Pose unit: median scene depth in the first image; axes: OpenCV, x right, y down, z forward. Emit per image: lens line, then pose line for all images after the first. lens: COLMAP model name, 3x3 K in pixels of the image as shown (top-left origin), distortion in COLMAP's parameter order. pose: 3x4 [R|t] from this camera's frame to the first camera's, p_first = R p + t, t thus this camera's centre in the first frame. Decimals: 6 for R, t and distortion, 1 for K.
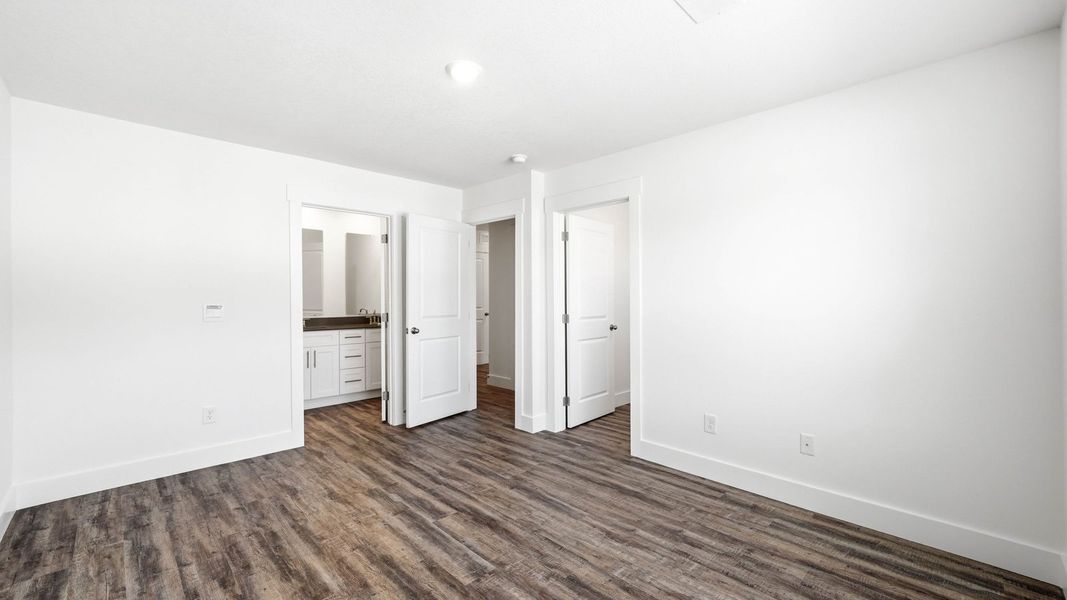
lens RADIAL K [[444.5, 0, 529.8], [0, 444.5, 298.1], [0, 0, 1]] dist [0.001176, 0.000318]
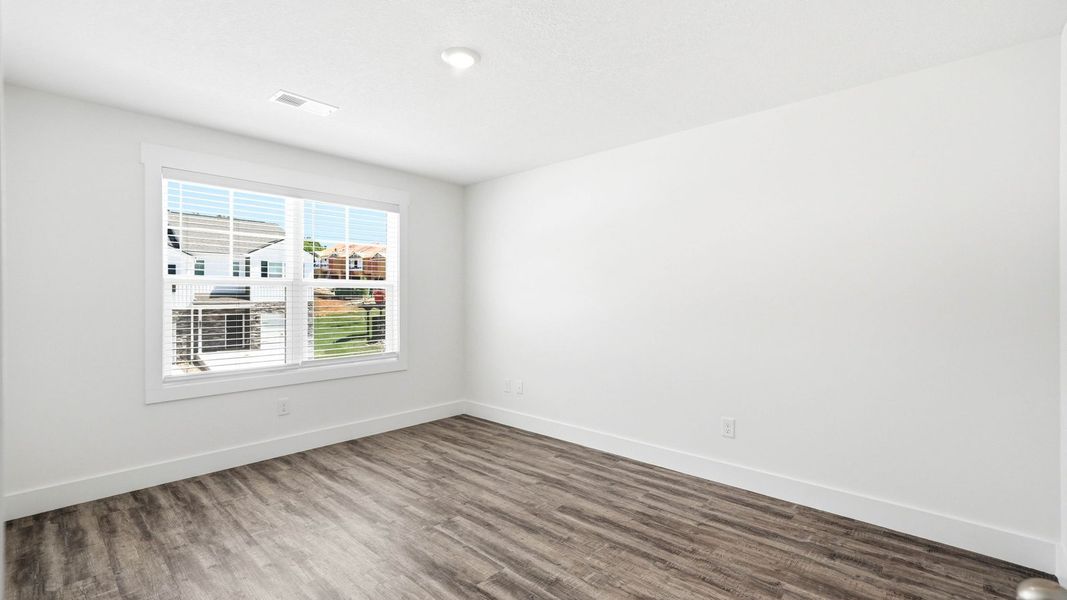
lens RADIAL K [[444.5, 0, 529.8], [0, 444.5, 298.1], [0, 0, 1]] dist [0.001176, 0.000318]
pose [[-0.998039, -0.001020, -0.062589, -0.229818], [-0.001572, 0.999960, 0.008774, -0.008080], [0.062578, 0.008855, -0.998001, 1.966581]]
